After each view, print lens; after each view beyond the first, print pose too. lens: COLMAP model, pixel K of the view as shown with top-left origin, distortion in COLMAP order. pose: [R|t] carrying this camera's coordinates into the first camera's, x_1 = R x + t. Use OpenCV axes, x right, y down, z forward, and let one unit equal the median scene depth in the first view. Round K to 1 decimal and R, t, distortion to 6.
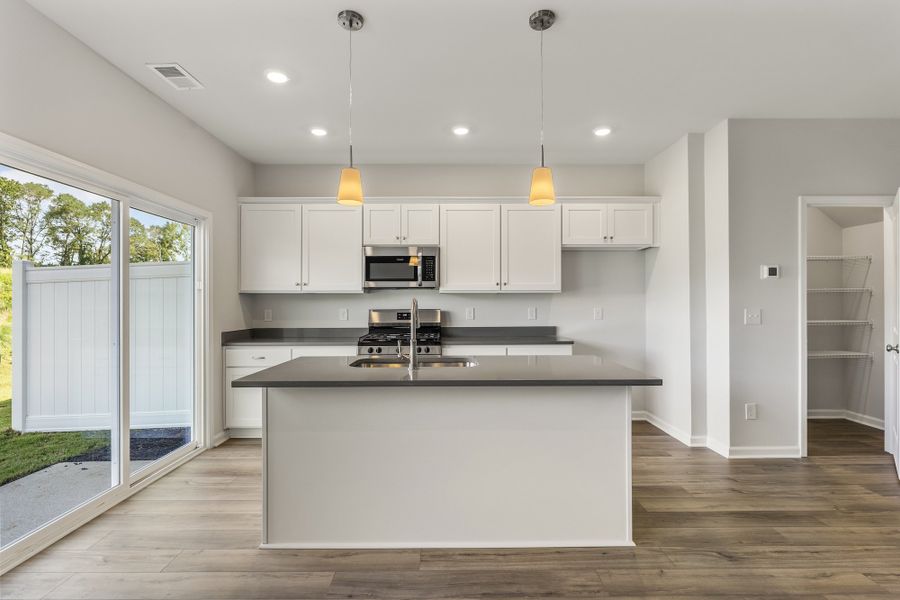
lens RADIAL K [[417.5, 0, 451.6], [0, 417.5, 301.3], [0, 0, 1]] dist [-0.000442, 0.001171]
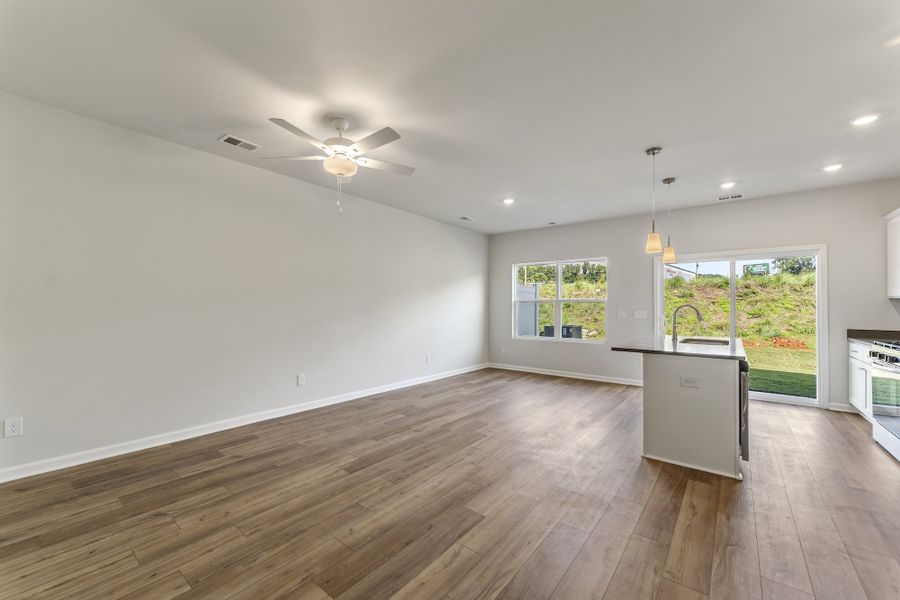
lens RADIAL K [[359.7, 0, 447.4], [0, 359.7, 305.0], [0, 0, 1]] dist [0.002057, 0.000092]
pose [[-0.629286, -0.002792, -0.777168, 1.049090], [0.004256, 0.999966, -0.007039, 0.000641], [0.777162, -0.007737, -0.629253, 0.677368]]
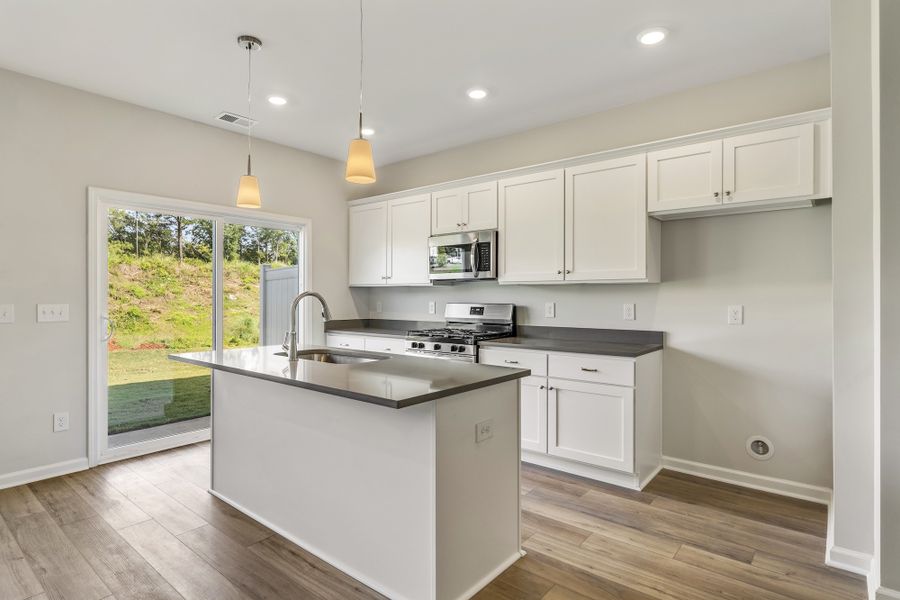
lens RADIAL K [[476.0, 0, 450.7], [0, 476.0, 294.5], [0, 0, 1]] dist [0.003145, -0.001343]
pose [[0.768676, 0.002747, -0.639632, 0.521440], [-0.001999, 0.999996, 0.001891, -0.001516], [0.639635, -0.000175, 0.768679, 0.189819]]
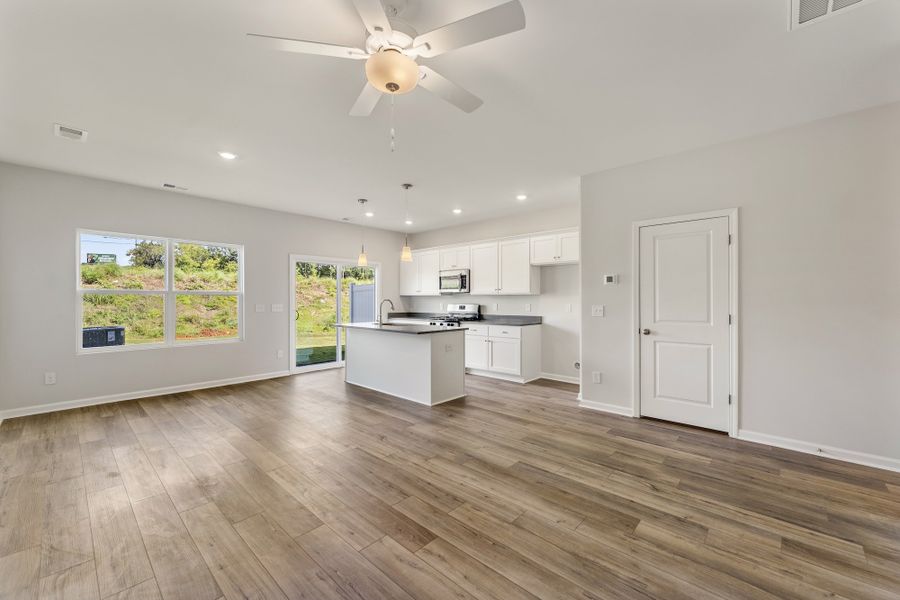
lens RADIAL K [[359.7, 0, 453.2], [0, 359.7, 299.5], [0, 0, 1]] dist [0.002057, 0.000092]
pose [[0.734228, 0.002233, -0.678899, 0.980238], [0.000197, 0.999994, 0.003502, -0.006344], [0.678903, -0.002705, 0.734223, -0.197100]]
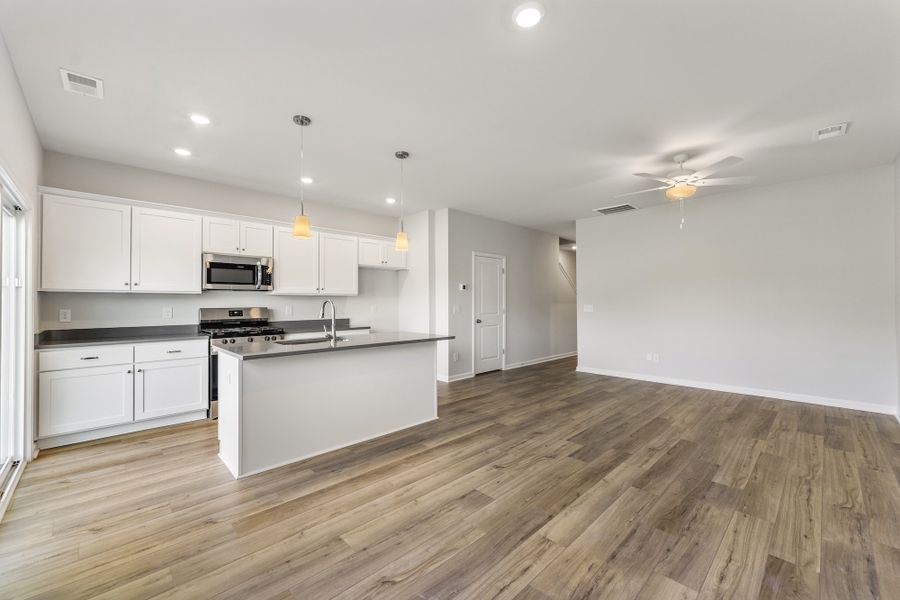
lens RADIAL K [[359.7, 0, 449.0], [0, 359.7, 301.1], [0, 0, 1]] dist [0.002057, 0.000092]
pose [[0.726169, 0.004002, 0.687505, -0.399351], [-0.003812, 0.999991, -0.001794, -0.000166], [-0.687506, -0.001318, 0.726178, -0.181066]]
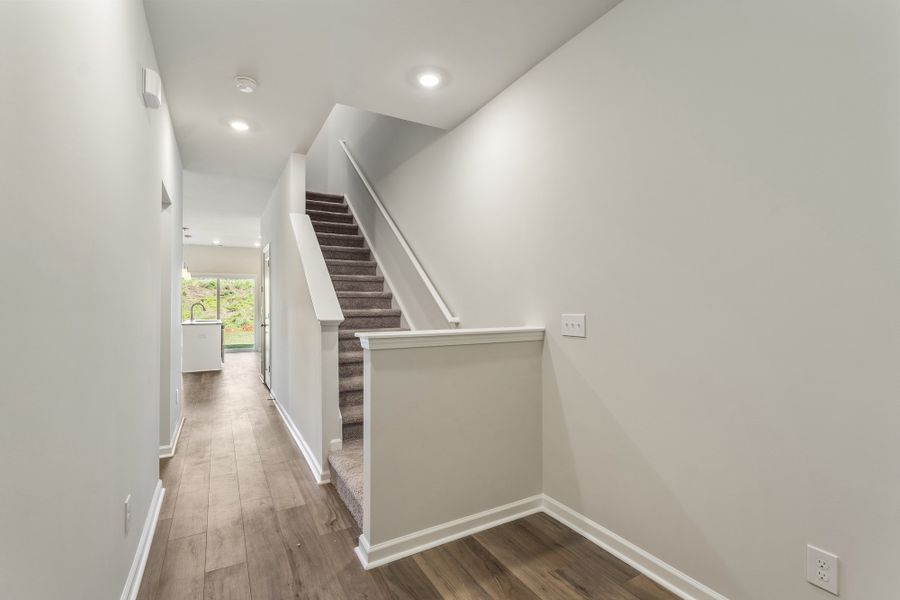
lens RADIAL K [[417.5, 0, 450.7], [0, 417.5, 300.0], [0, 0, 1]] dist [-0.000442, 0.001171]
pose [[0.481190, -0.004671, -0.876604, 2.439413], [0.006158, 0.999979, -0.001948, -0.009869], [0.876595, -0.004461, 0.481209, 0.679058]]
